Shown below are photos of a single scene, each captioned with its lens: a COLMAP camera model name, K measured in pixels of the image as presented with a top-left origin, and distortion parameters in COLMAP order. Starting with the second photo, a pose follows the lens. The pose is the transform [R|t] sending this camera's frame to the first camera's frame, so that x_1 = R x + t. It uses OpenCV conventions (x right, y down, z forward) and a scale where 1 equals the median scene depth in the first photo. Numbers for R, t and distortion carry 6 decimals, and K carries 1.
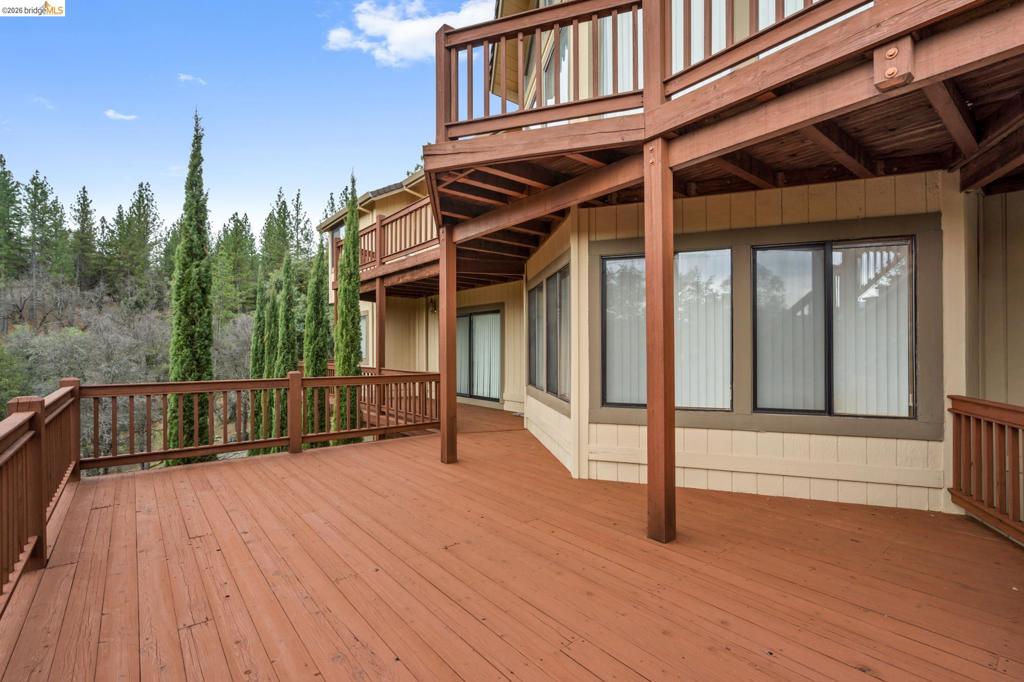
lens RADIAL K [[462.1, 0, 513.9], [0, 462.1, 349.4], [0, 0, 1]] dist [0.000214, -0.000051]
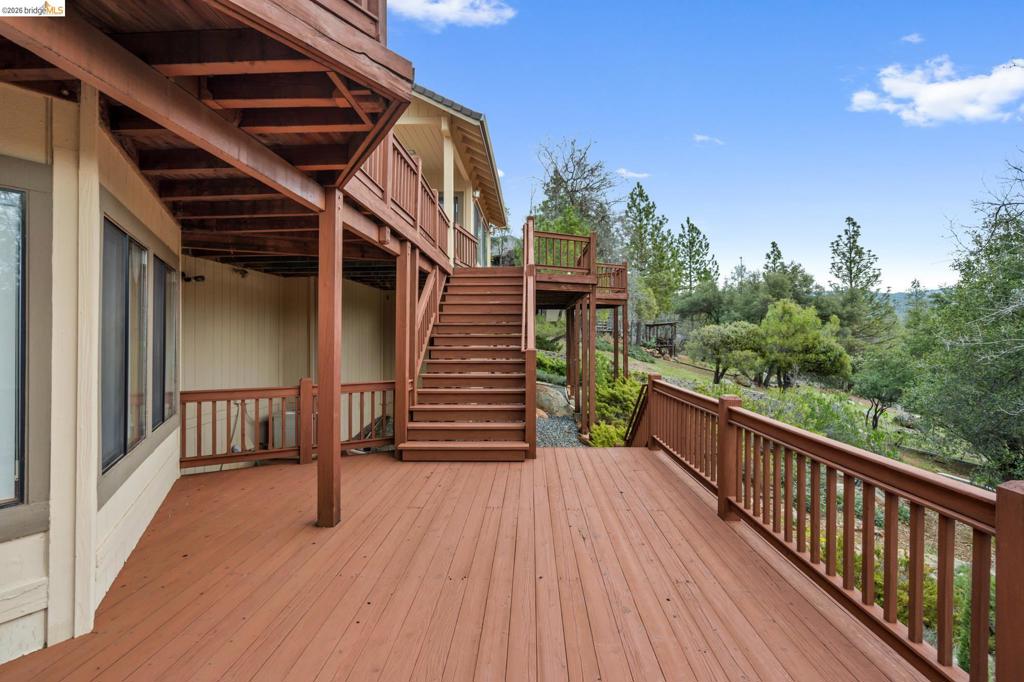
lens RADIAL K [[466.8, 0, 512.0], [0, 466.8, 341.0], [0, 0, 1]] dist [-0.000124, 0.000081]
pose [[-0.744132, -0.002570, 0.668028, -0.971410], [0.006657, 0.999914, 0.011261, -0.080596], [-0.667999, 0.012827, -0.744051, 1.850650]]
